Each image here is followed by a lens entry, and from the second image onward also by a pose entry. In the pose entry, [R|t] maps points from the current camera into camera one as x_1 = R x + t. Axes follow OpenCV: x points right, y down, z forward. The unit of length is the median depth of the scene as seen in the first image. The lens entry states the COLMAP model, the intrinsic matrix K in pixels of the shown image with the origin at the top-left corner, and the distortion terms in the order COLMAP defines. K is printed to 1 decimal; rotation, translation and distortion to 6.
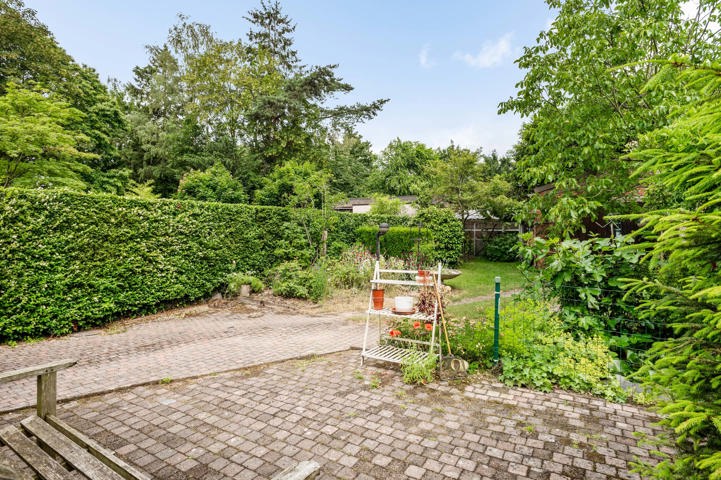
lens RADIAL K [[380.2, 0, 365.0], [0, 380.2, 239.5], [0, 0, 1]] dist [-0.002690, -0.005882]
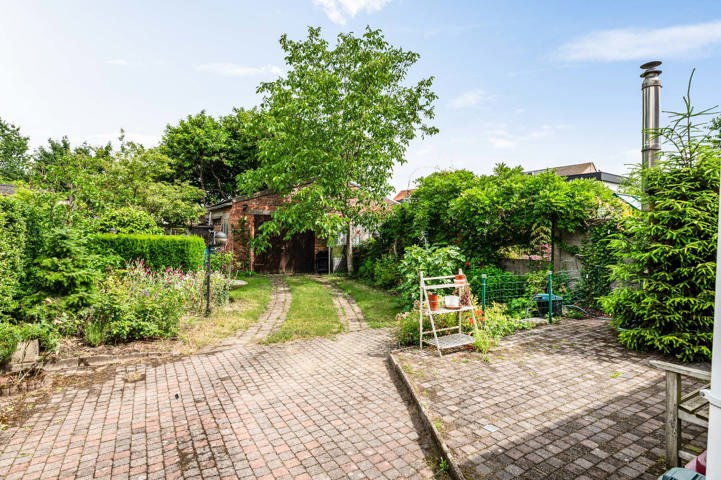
lens RADIAL K [[380.2, 0, 360.6], [0, 380.2, 234.3], [0, 0, 1]] dist [-0.002690, -0.005882]
pose [[0.452830, 0.011059, 0.891528, -1.279780], [0.008445, 0.999825, -0.016691, -0.047244], [-0.891557, 0.015087, 0.452657, 0.703565]]
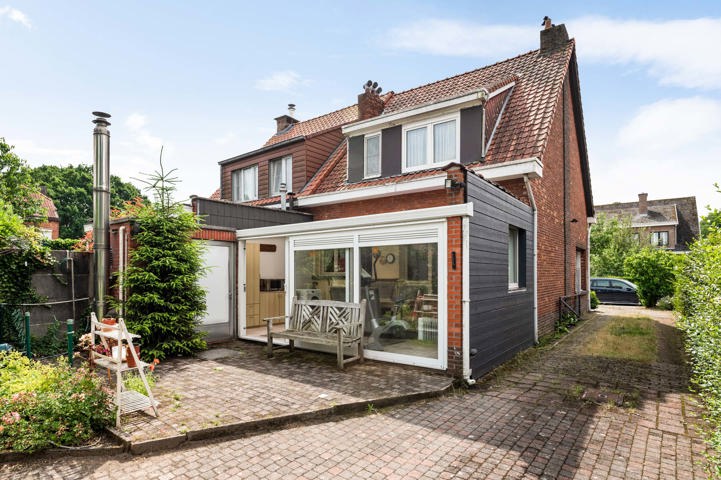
lens RADIAL K [[380.2, 0, 364.7], [0, 380.2, 275.8], [0, 0, 1]] dist [-0.002690, -0.005882]
pose [[-0.996034, -0.001810, 0.088959, -0.675411], [0.000815, 0.999566, 0.029455, -0.074565], [-0.088974, 0.029411, -0.995600, 2.040237]]
